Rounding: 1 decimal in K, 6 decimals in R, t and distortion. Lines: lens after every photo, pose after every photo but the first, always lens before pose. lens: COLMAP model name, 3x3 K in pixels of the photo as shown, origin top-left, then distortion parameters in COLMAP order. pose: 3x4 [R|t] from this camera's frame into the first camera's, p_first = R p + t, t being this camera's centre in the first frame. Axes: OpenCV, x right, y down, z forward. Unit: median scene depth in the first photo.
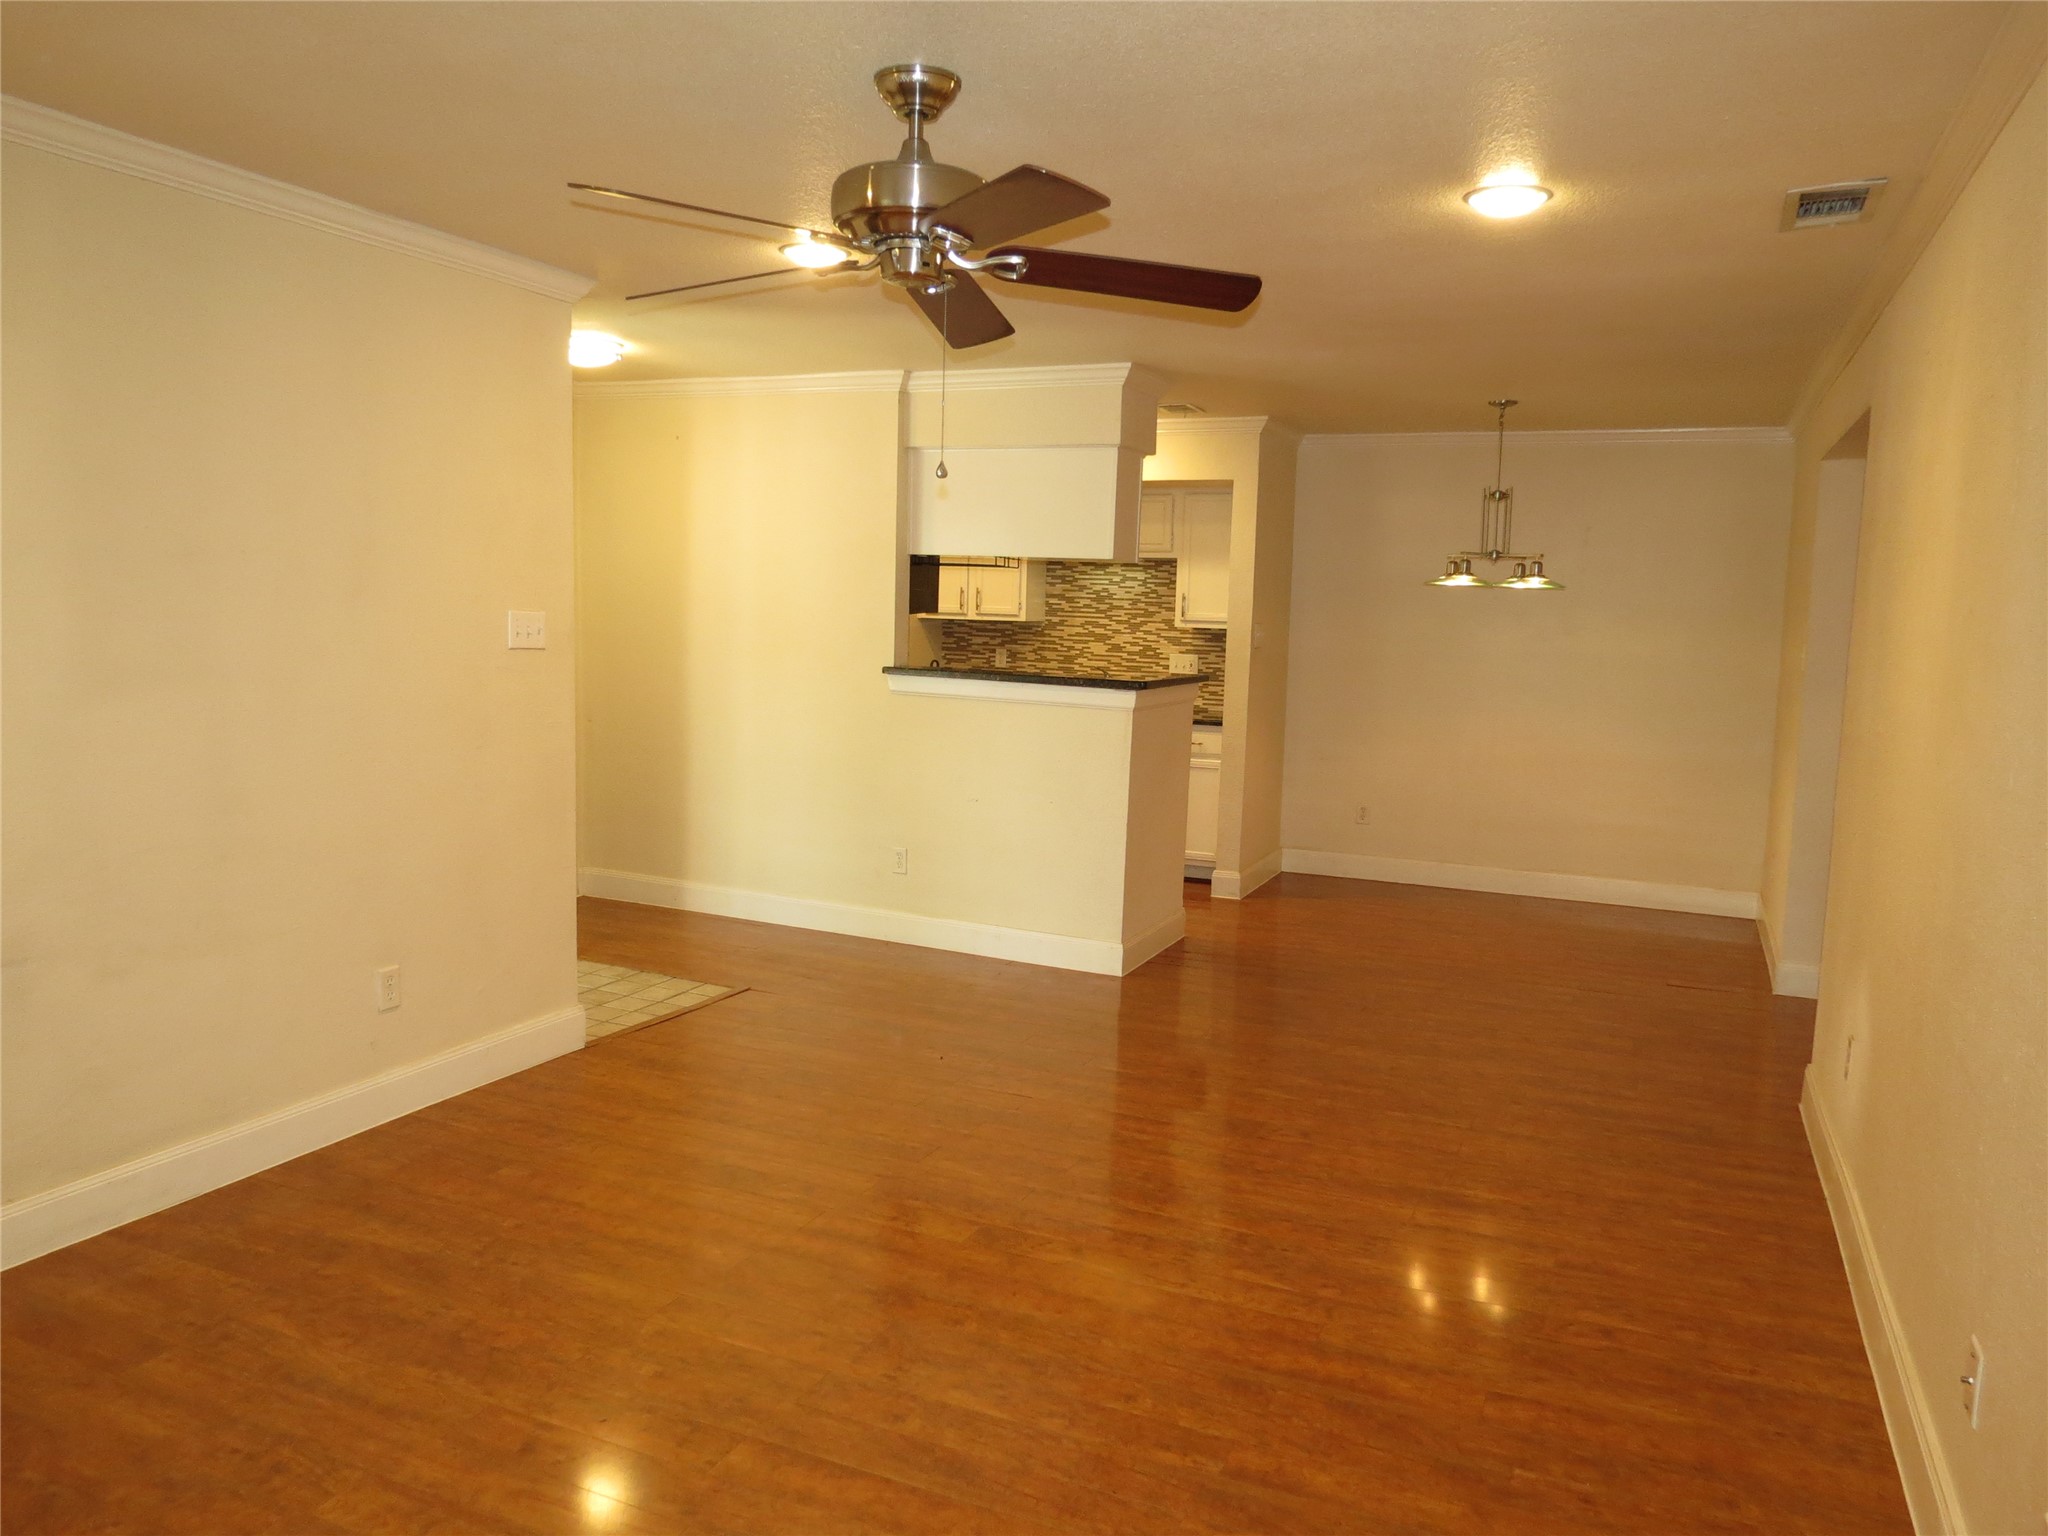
lens RADIAL K [[1458.0, 0, 1031.2], [0, 1458.0, 767.1], [0, 0, 1]] dist [-0.025681, -0.003320]
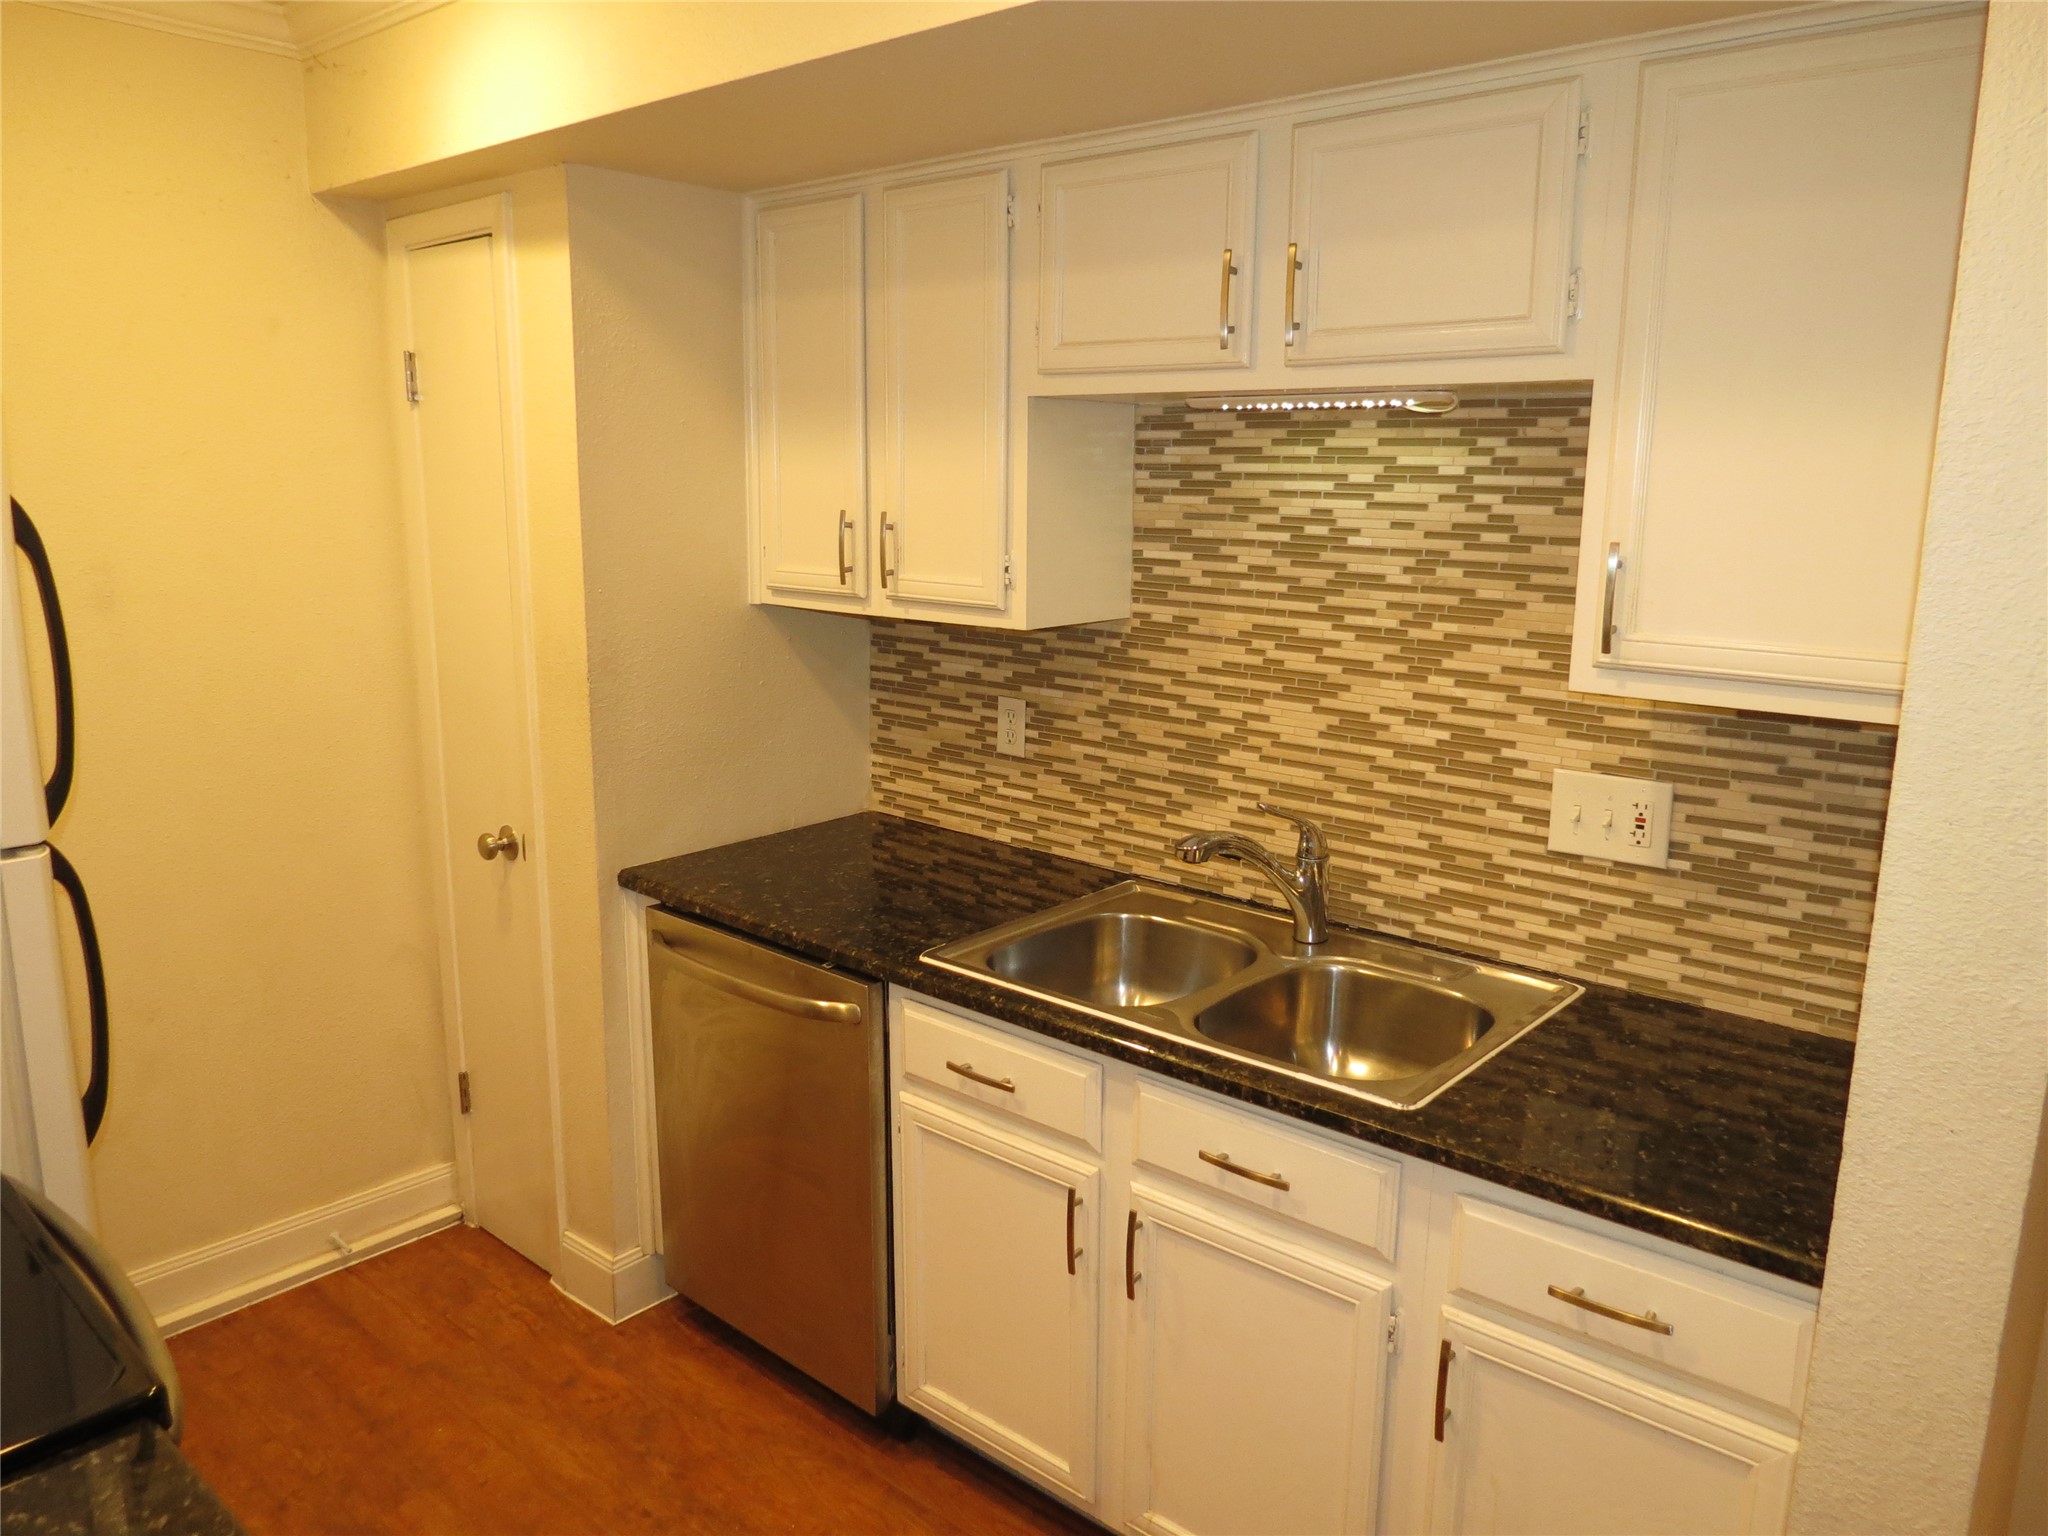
lens RADIAL K [[1458.0, 0, 1031.2], [0, 1458.0, 767.1], [0, 0, 1]] dist [-0.025681, -0.003320]
pose [[0.956632, 0.040683, -0.288444, 0.080195], [-0.017555, 0.996451, 0.082320, -0.096531], [0.290769, -0.073686, 0.953952, 0.723311]]
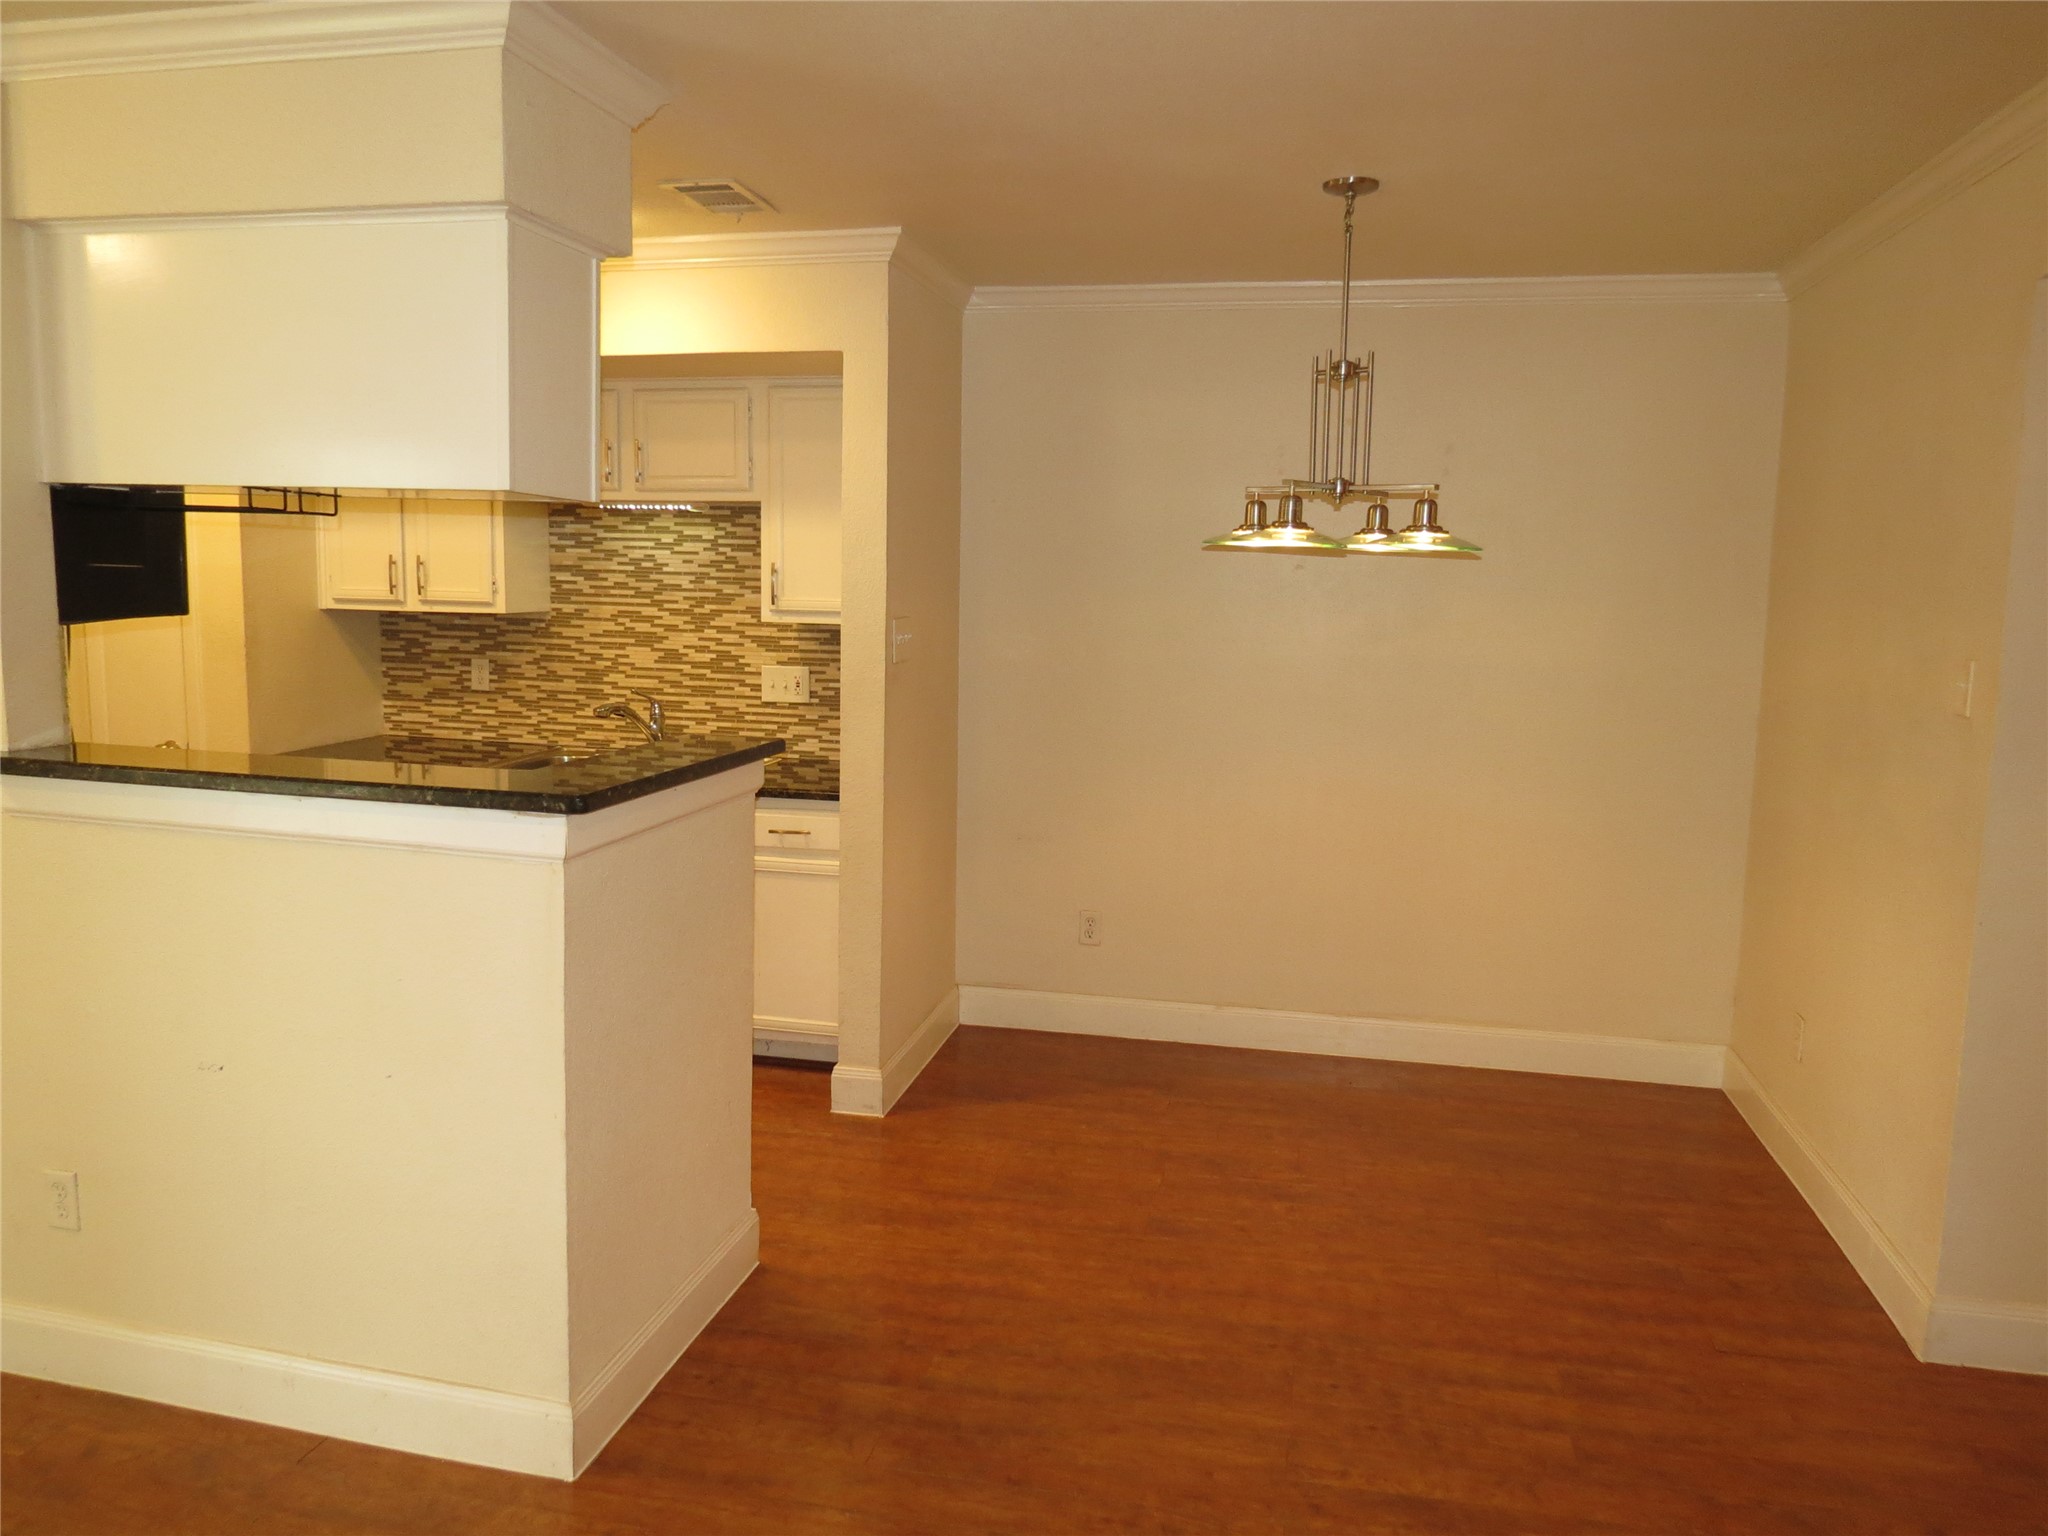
lens RADIAL K [[1458.0, 0, 1031.2], [0, 1458.0, 767.1], [0, 0, 1]] dist [-0.025681, -0.003320]
pose [[0.978642, -0.034340, 0.202686, 0.080330], [0.028968, 0.999147, 0.029413, -0.050305], [-0.203523, -0.022914, 0.978802, 0.395344]]
